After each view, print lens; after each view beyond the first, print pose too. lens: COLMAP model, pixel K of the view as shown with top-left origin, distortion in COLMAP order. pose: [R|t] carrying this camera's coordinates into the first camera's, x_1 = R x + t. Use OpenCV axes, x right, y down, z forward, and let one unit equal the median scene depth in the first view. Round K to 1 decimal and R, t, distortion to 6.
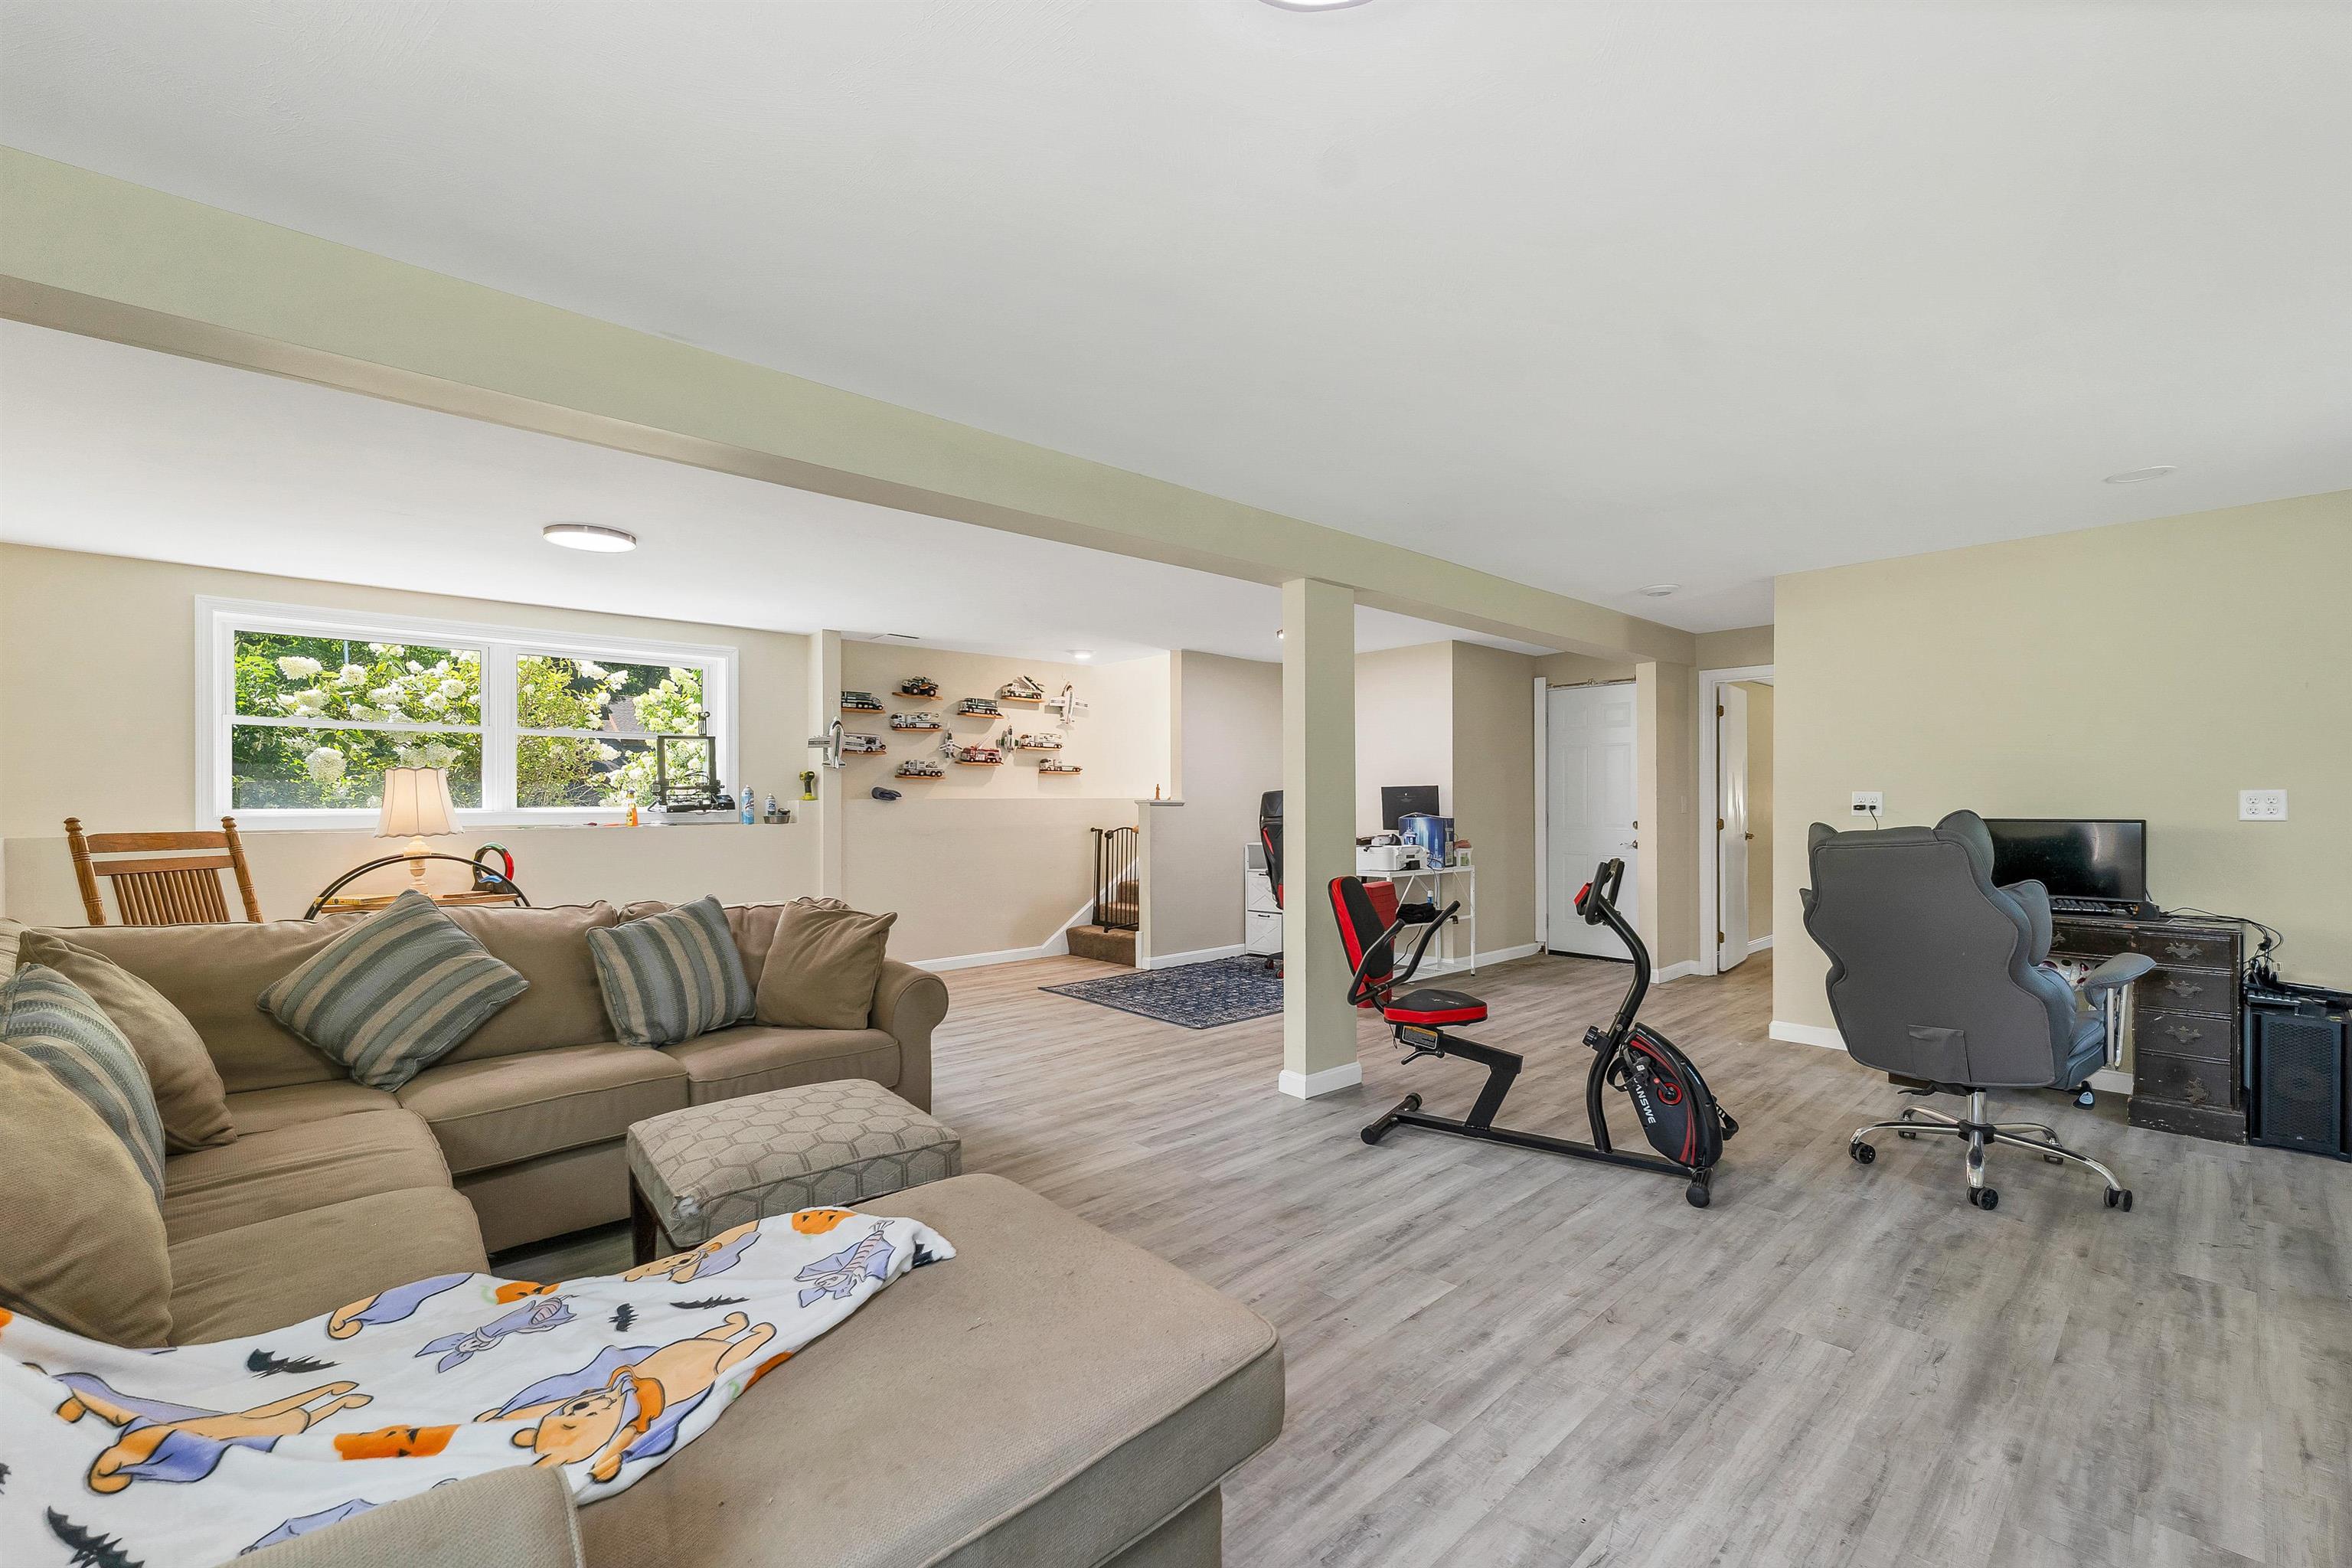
lens RADIAL K [[975.4, 0, 1172.4], [0, 975.4, 792.3], [0, 0, 1]] dist [-0.001249, -0.000079]
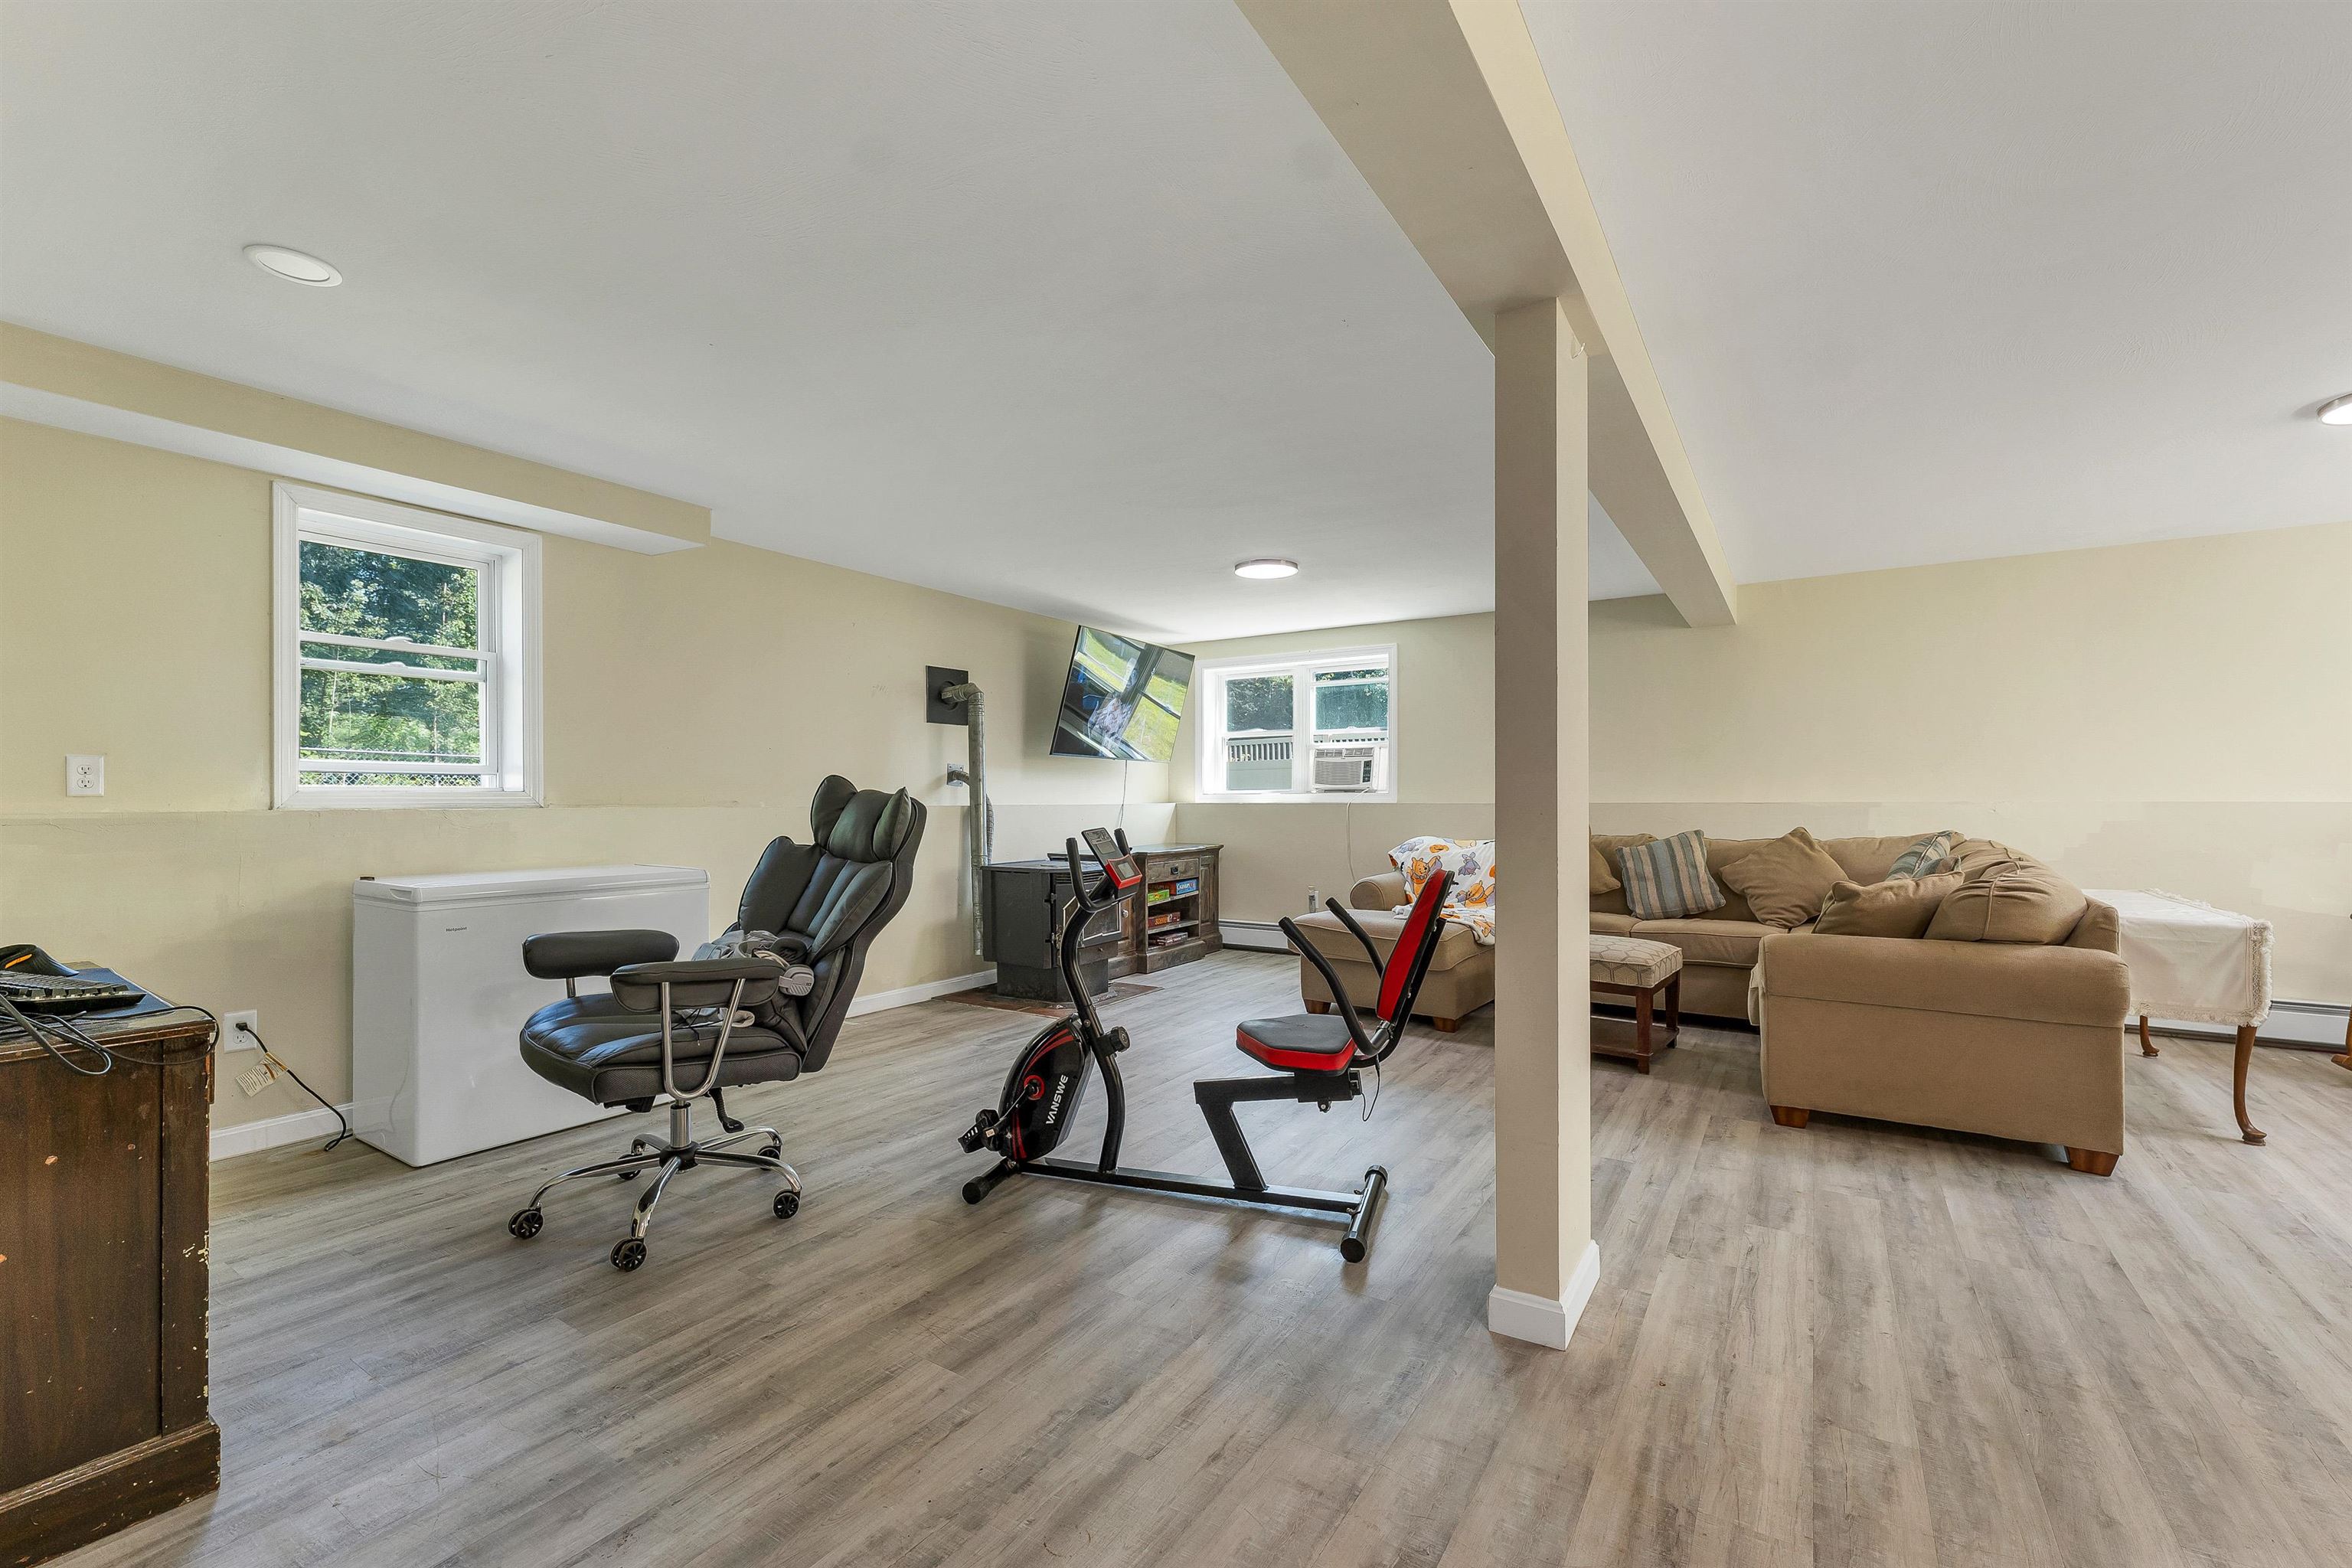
lens RADIAL K [[956.3, 0, 1172.9], [0, 956.3, 808.4], [0, 0, 1]] dist [-0.000078, -0.000002]
pose [[-0.970068, 0.007987, -0.242702, 0.739844], [0.007329, 0.999967, 0.003617, 0.060482], [0.242722, 0.001730, -0.970094, 2.302115]]
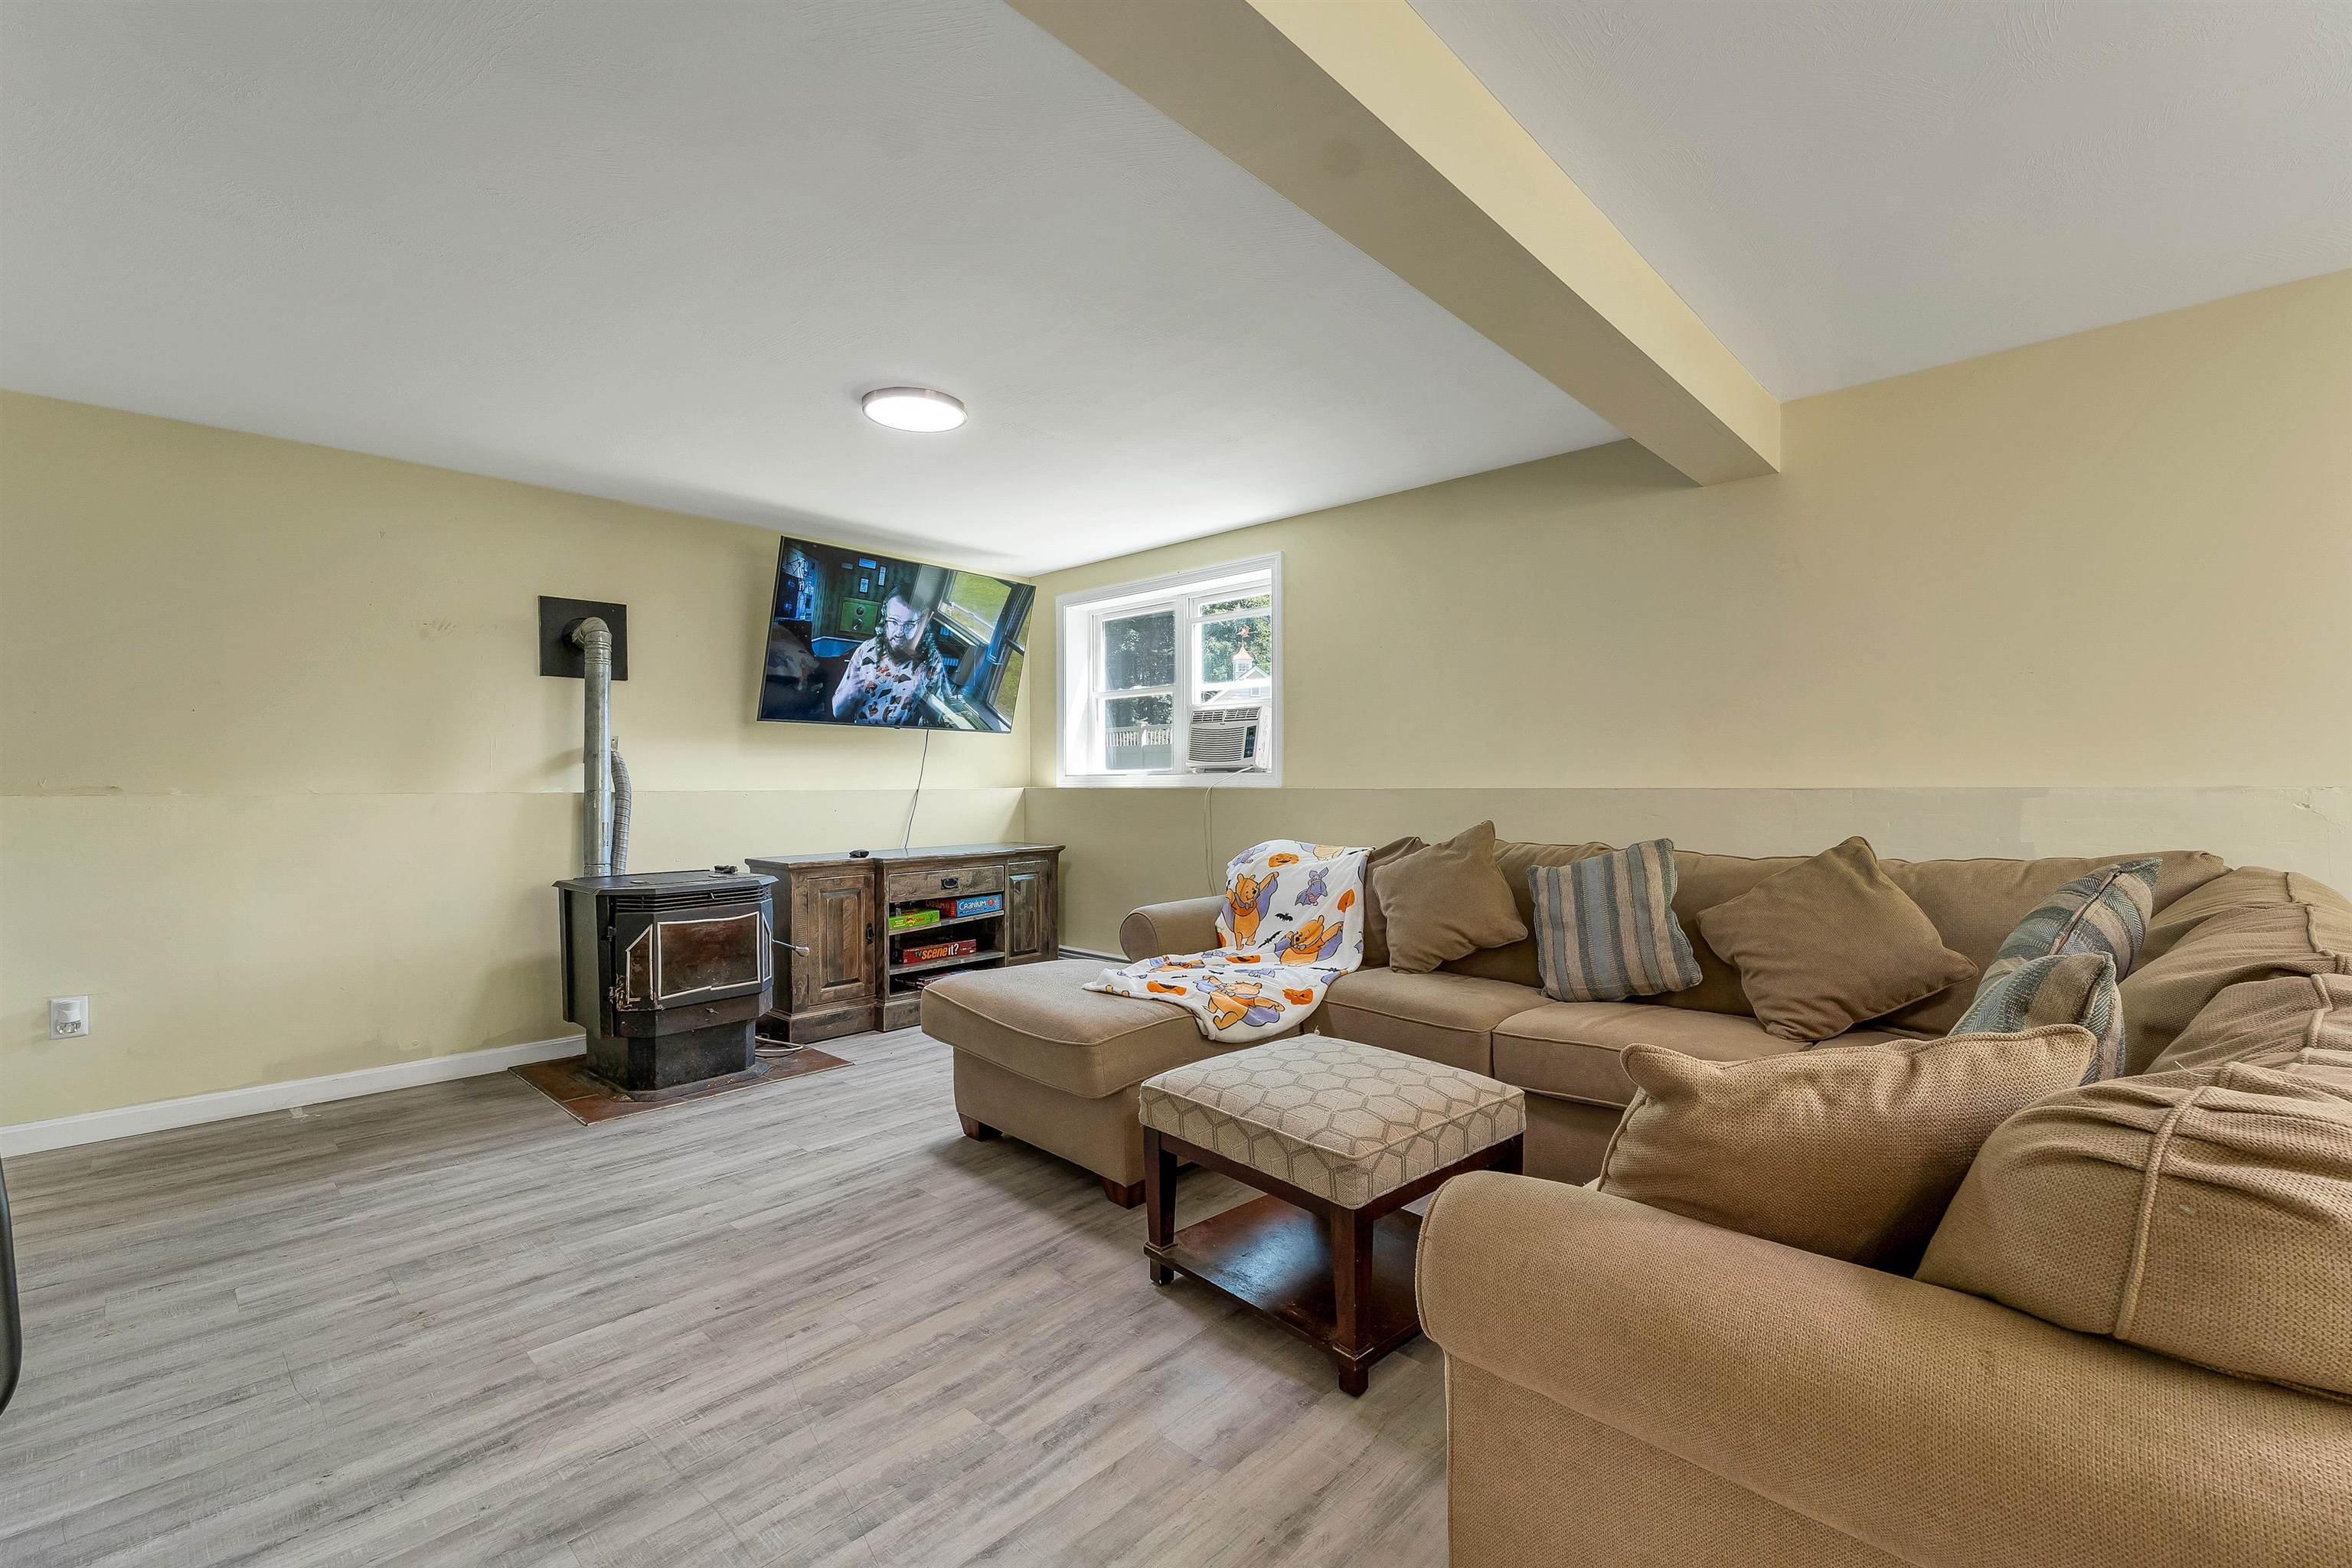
lens RADIAL K [[975.4, 0, 1172.4], [0, 975.4, 792.3], [0, 0, 1]] dist [-0.001249, -0.000079]
pose [[-0.997786, 0.008711, -0.065933, -0.163922], [0.008429, 0.999954, 0.004559, 0.058422], [0.065969, 0.003993, -0.997814, 1.707979]]
